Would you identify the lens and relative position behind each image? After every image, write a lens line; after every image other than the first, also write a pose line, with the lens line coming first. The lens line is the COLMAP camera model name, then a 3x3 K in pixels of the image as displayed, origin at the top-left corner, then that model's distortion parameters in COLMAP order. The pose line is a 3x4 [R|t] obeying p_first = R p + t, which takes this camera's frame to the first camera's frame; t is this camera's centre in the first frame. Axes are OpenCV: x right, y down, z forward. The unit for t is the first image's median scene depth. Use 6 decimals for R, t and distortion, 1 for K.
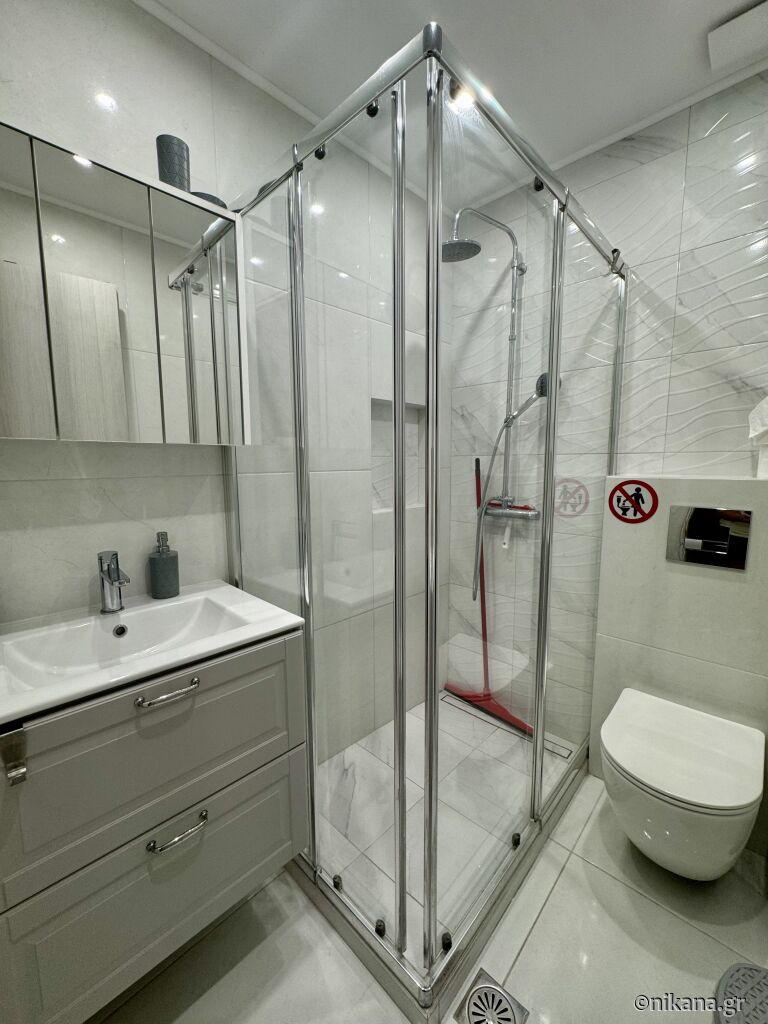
lens RADIAL K [[410.5, 0, 384.0], [0, 410.5, 512.0], [0, 0, 1]] dist [-0.002159, -0.000137]
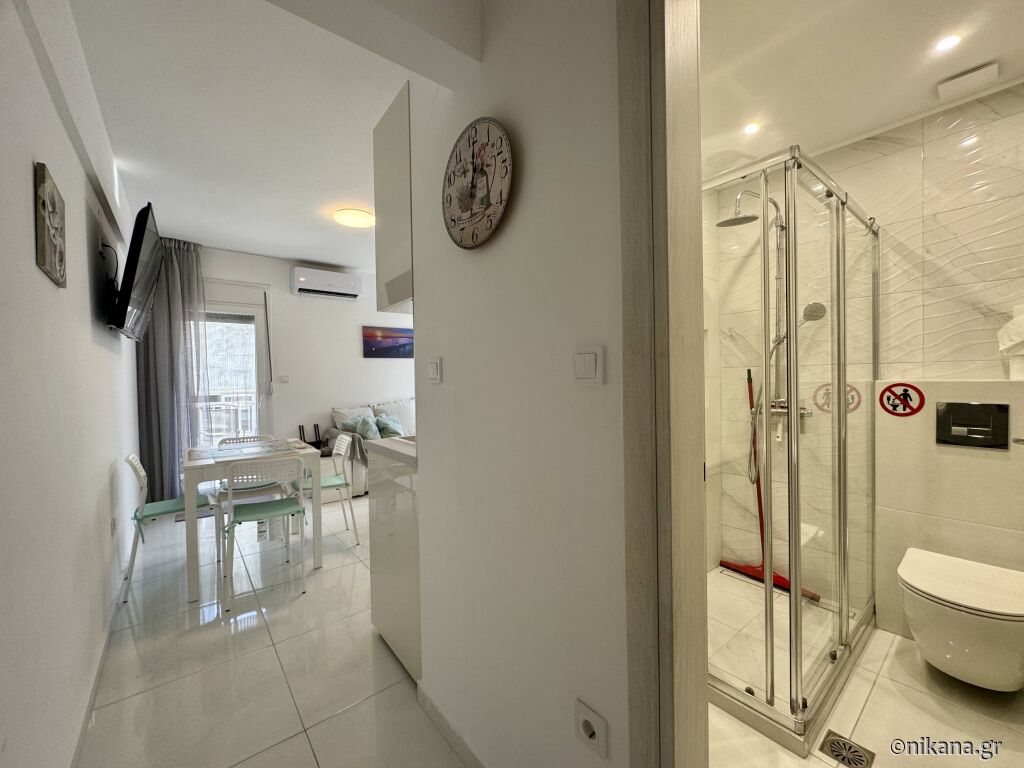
lens RADIAL K [[409.4, 0, 512.0], [0, 409.4, 384.0], [0, 0, 1]] dist [-0.001441, -0.000287]
pose [[0.991242, -0.009409, -0.131722, -0.452462], [-0.004598, 0.994395, -0.105627, 0.068493], [0.131977, 0.105307, 0.985643, -0.452024]]
